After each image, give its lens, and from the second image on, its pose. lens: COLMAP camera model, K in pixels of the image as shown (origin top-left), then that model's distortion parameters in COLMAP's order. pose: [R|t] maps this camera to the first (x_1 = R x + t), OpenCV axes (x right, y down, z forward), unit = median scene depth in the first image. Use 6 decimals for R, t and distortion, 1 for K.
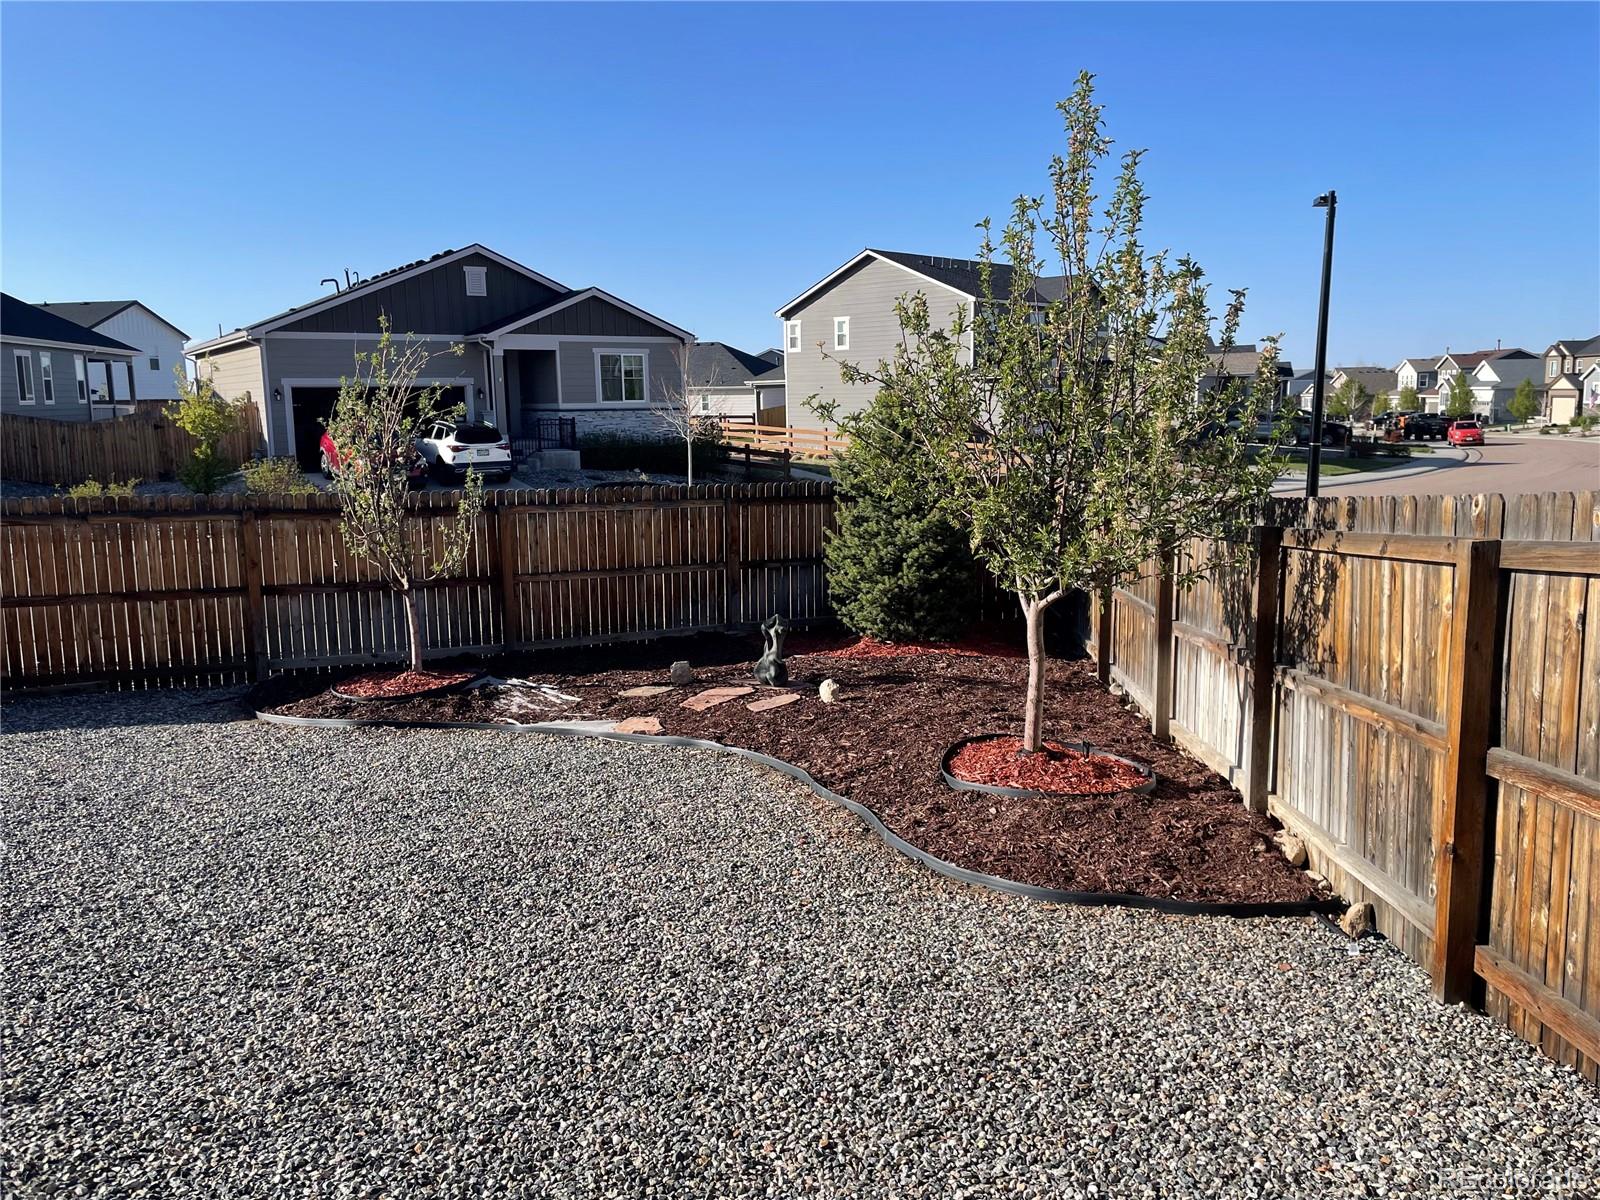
lens RADIAL K [[1202.2, 0, 807.0], [0, 1202.2, 605.7], [0, 0, 1]] dist [0.054491, -0.026034]
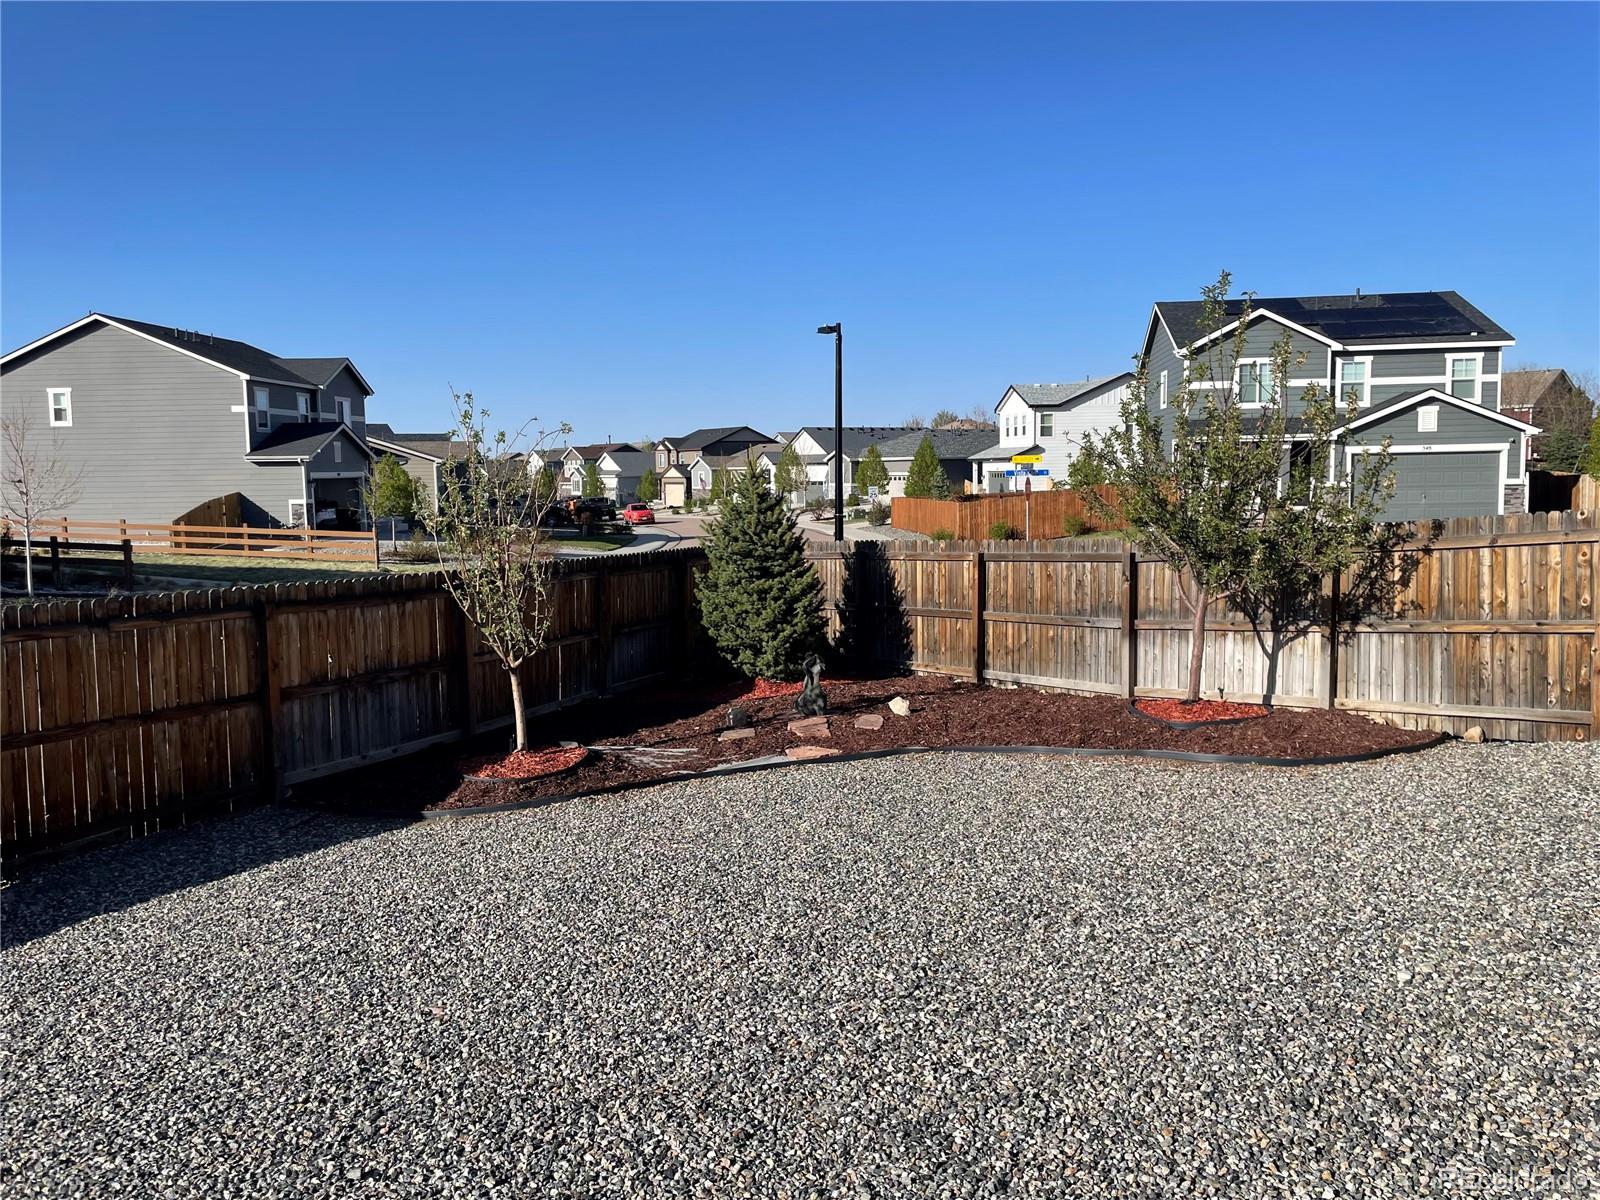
lens RADIAL K [[1202.2, 0, 825.8], [0, 1202.2, 581.4], [0, 0, 1]] dist [0.054491, -0.026034]
pose [[0.773763, -0.056129, 0.630983, -0.116669], [0.112401, 0.992427, -0.049554, -0.001092], [-0.623423, 0.109266, 0.774212, 0.012129]]
